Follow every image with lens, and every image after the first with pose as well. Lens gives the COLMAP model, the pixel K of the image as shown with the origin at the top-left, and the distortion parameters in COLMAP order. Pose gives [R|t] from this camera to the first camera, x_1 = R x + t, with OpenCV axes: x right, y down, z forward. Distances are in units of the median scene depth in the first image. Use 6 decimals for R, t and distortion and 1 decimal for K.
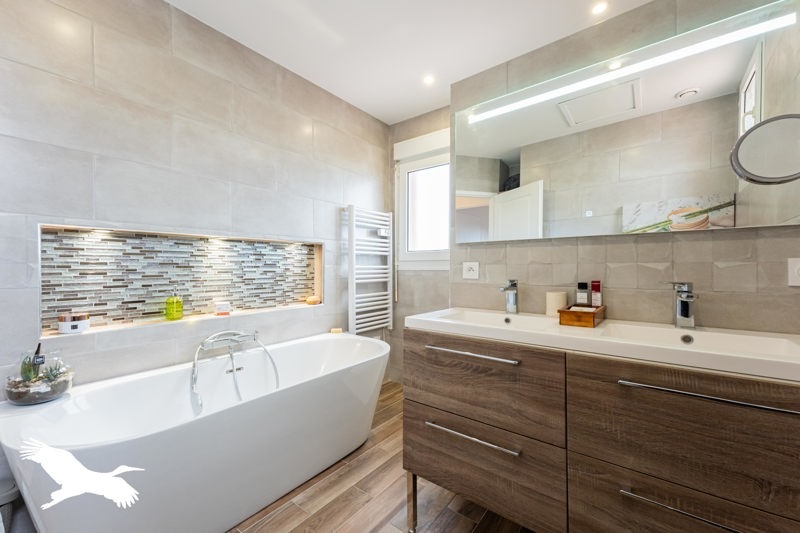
lens RADIAL K [[321.8, 0, 399.4], [0, 321.8, 268.4], [0, 0, 1]] dist [0.020017, 0.000042]
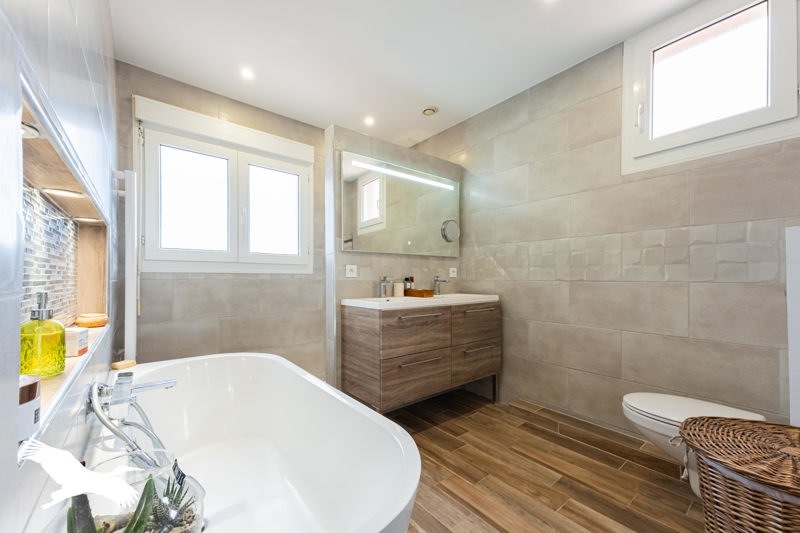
lens RADIAL K [[321.8, 0, 399.3], [0, 321.8, 278.4], [0, 0, 1]] dist [0.020017, 0.000042]
pose [[0.221002, 0.002912, 0.975269, -1.362289], [0.004911, 0.999980, -0.004099, 0.057072], [-0.975261, 0.005695, 0.220983, 0.637045]]
